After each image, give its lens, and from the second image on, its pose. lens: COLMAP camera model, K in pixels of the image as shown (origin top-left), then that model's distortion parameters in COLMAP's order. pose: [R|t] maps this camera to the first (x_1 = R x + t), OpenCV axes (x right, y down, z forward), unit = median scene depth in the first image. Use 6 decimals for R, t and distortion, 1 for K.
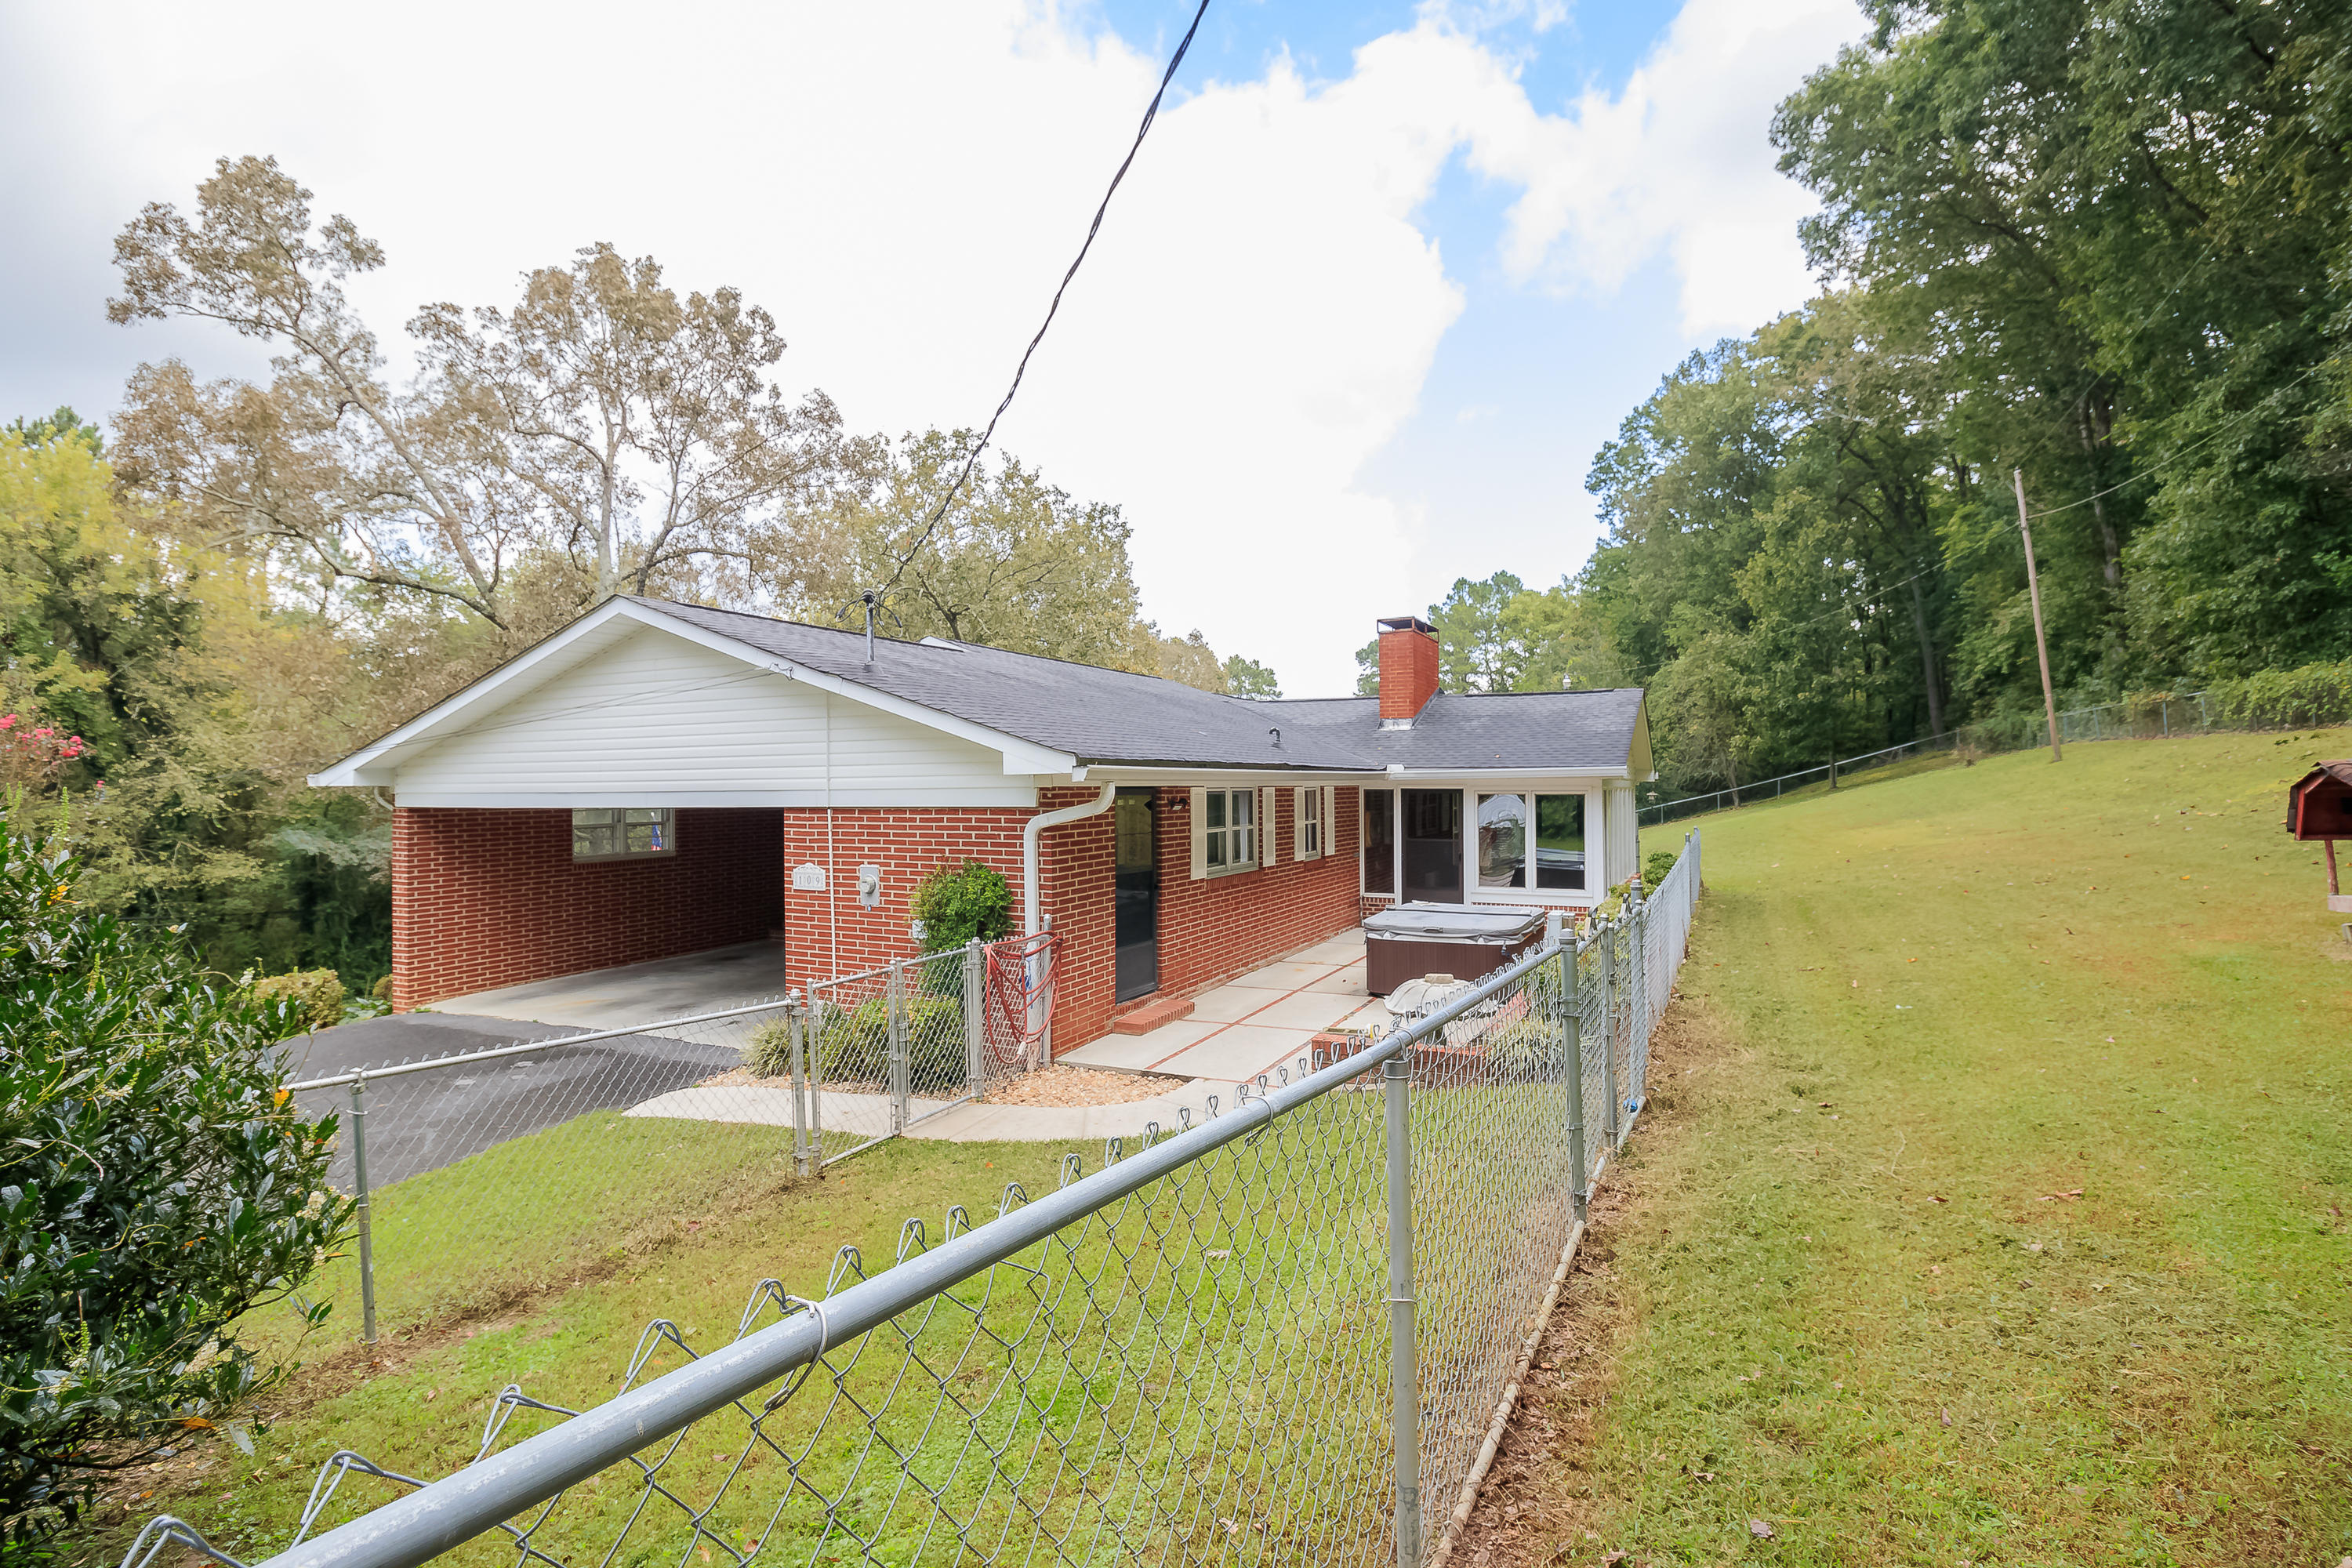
lens RADIAL K [[1127.9, 0, 1173.1], [0, 1127.9, 792.3], [0, 0, 1]] dist [0.000353, 0.000022]
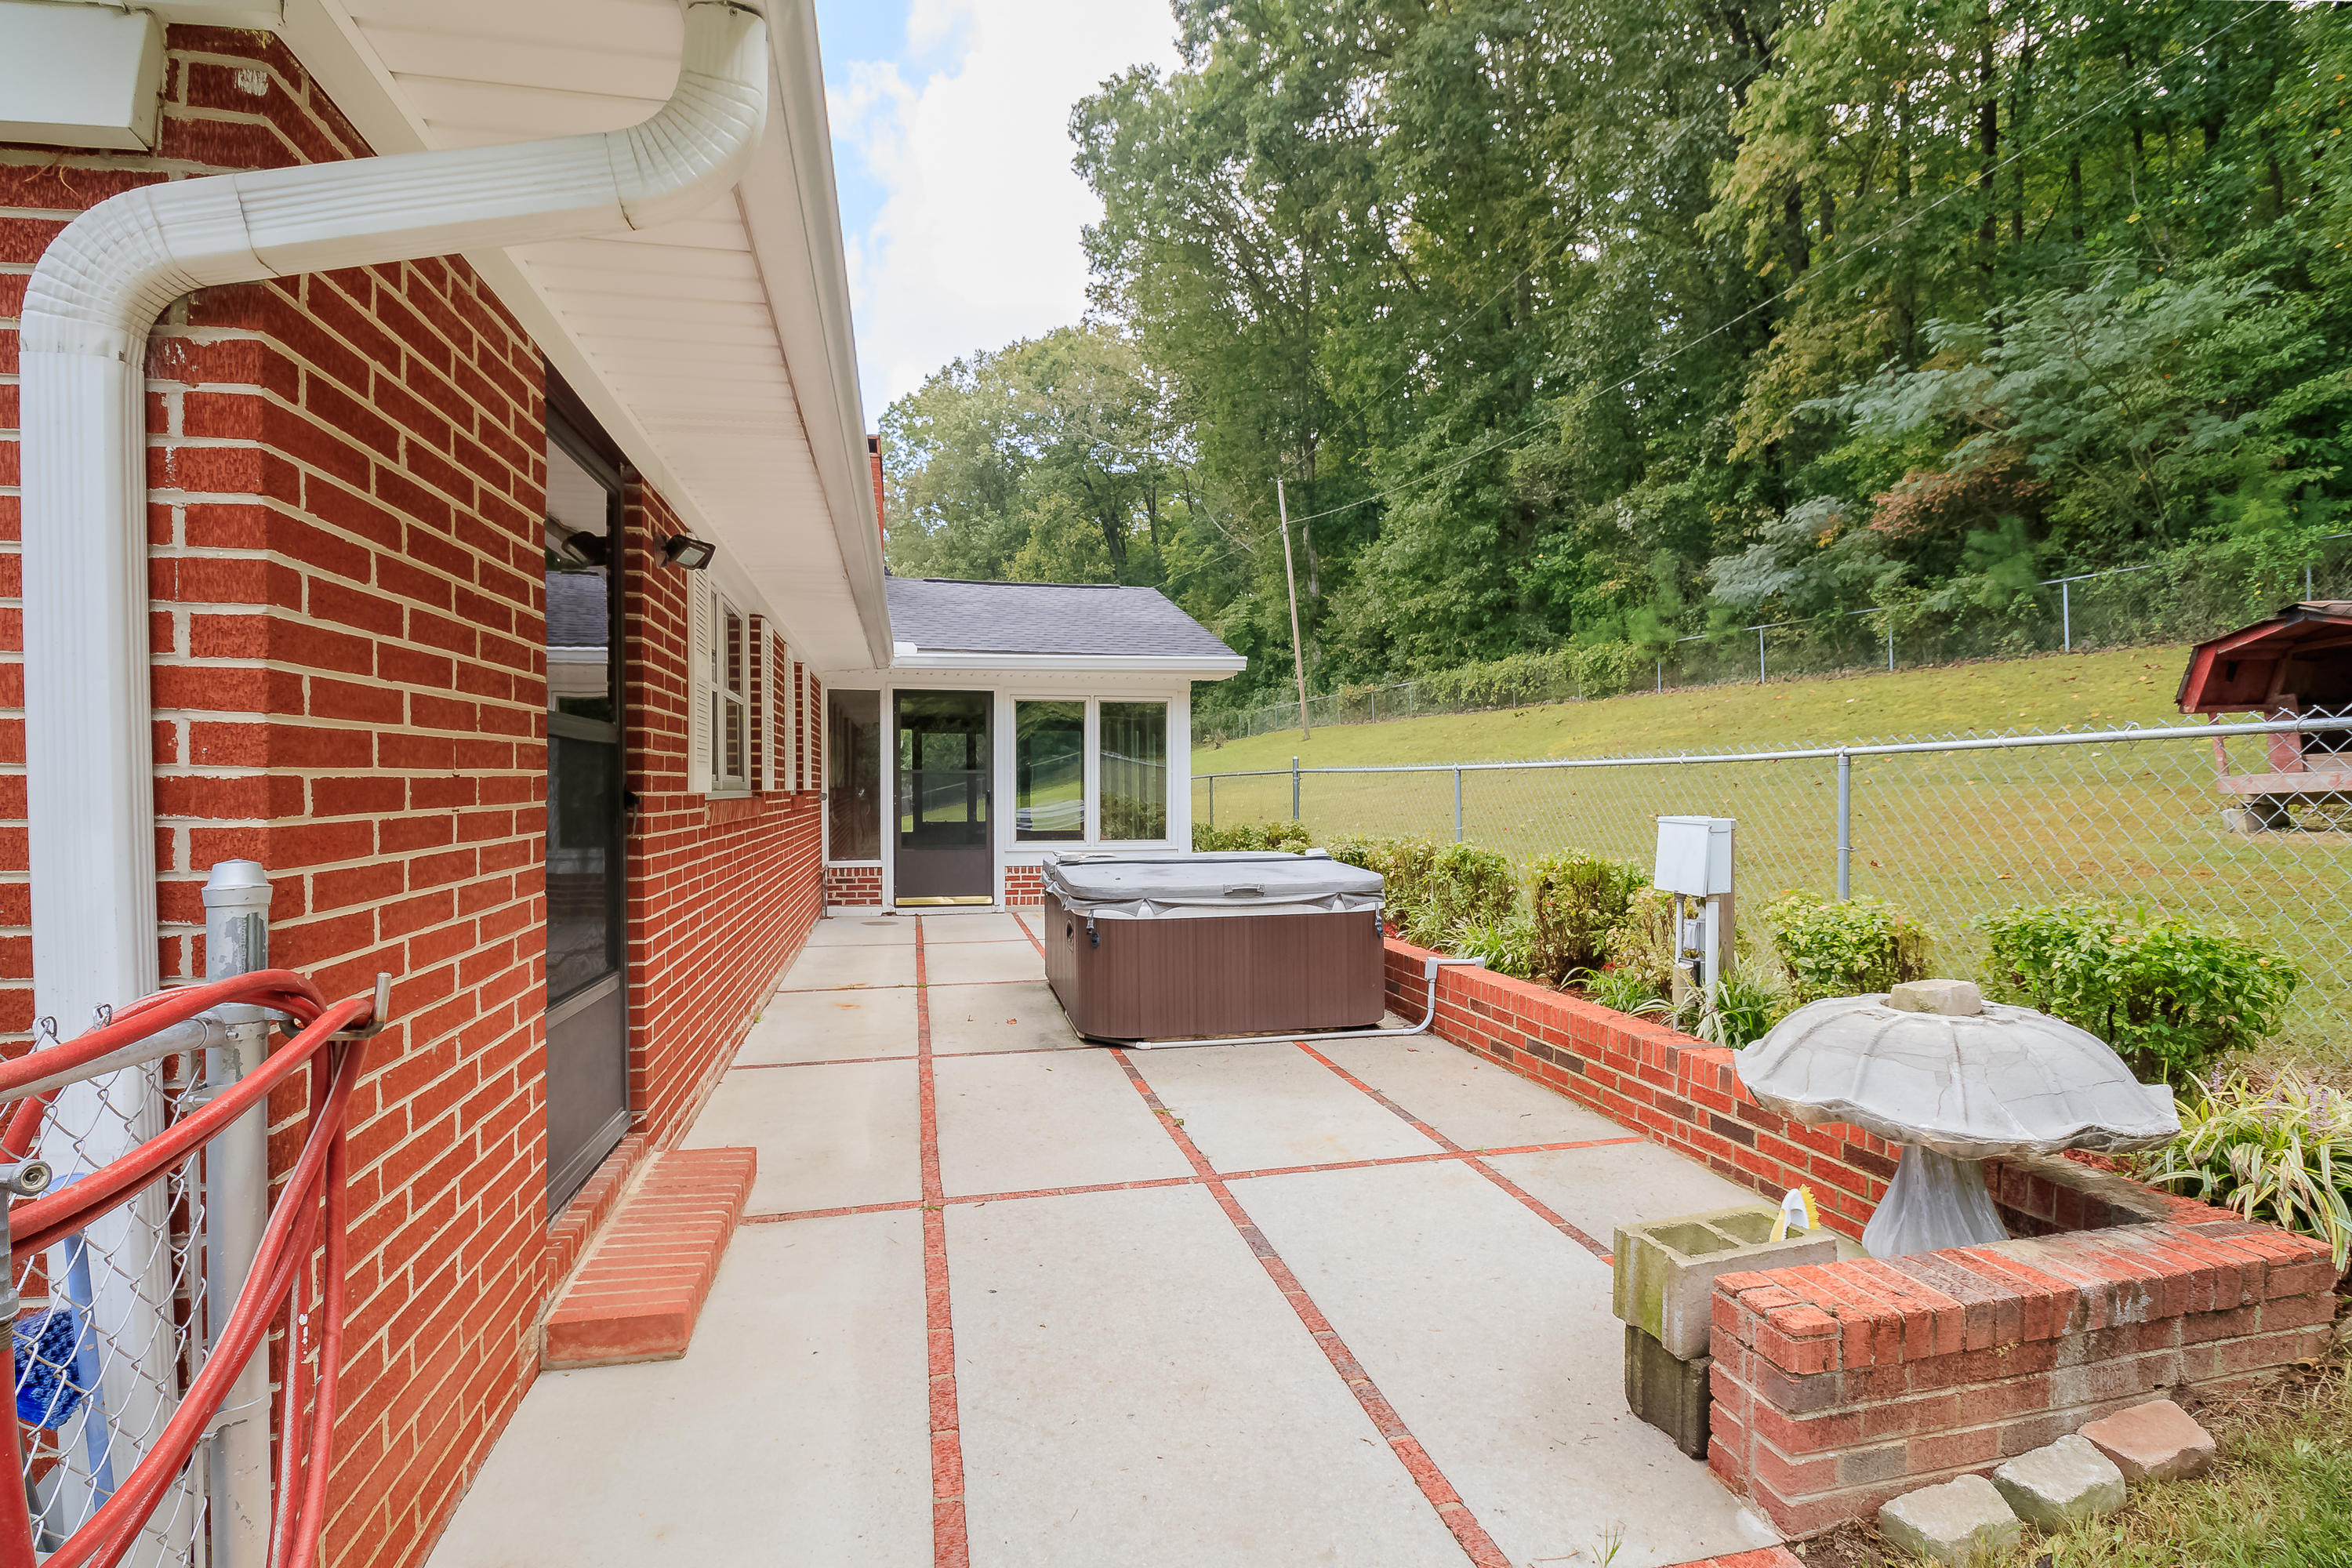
lens RADIAL K [[1127.9, 0, 1173.1], [0, 1127.9, 792.3], [0, 0, 1]] dist [0.000353, 0.000022]
pose [[0.797663, -0.000523, 0.603103, -0.027532], [-0.005467, 0.999952, 0.008098, 0.026042], [-0.603079, -0.009756, 0.797622, 0.217339]]
